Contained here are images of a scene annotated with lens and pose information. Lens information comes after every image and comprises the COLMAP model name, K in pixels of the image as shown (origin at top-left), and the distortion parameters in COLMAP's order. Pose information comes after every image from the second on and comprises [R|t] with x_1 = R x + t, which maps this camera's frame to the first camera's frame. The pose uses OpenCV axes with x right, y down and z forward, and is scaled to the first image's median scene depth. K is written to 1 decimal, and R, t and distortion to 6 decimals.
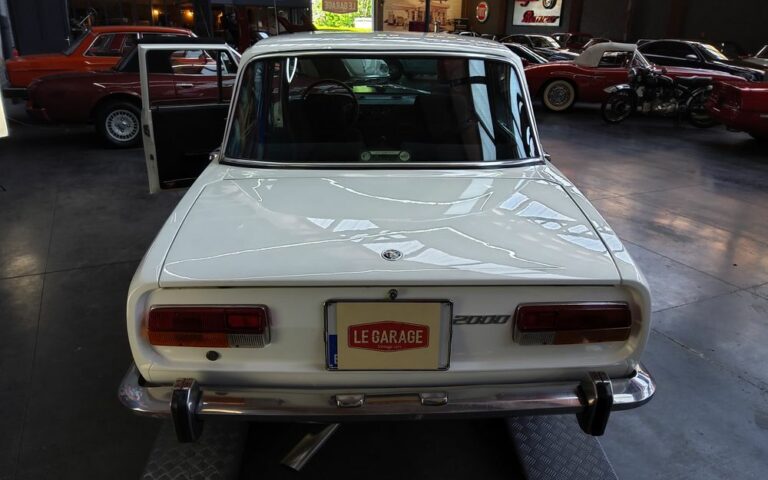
lens RADIAL K [[580.6, 0, 379.5], [0, 580.6, 236.9], [0, 0, 1]] dist [0.051765, -0.086238]
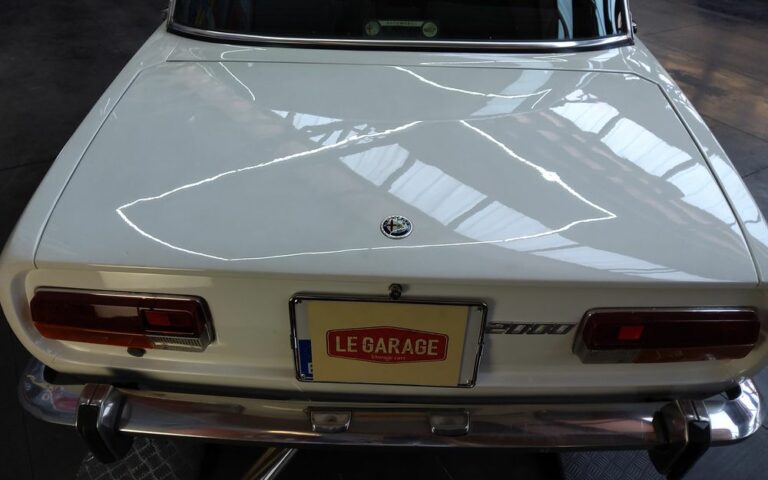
lens RADIAL K [[582.0, 0, 379.4], [0, 582.0, 236.5], [0, 0, 1]] dist [0.046908, -0.080551]
pose [[0.998591, 0.039054, -0.035937, 0.025867], [-0.027575, 0.960355, 0.277413, -0.134976], [0.045347, -0.276031, 0.960078, 0.388242]]
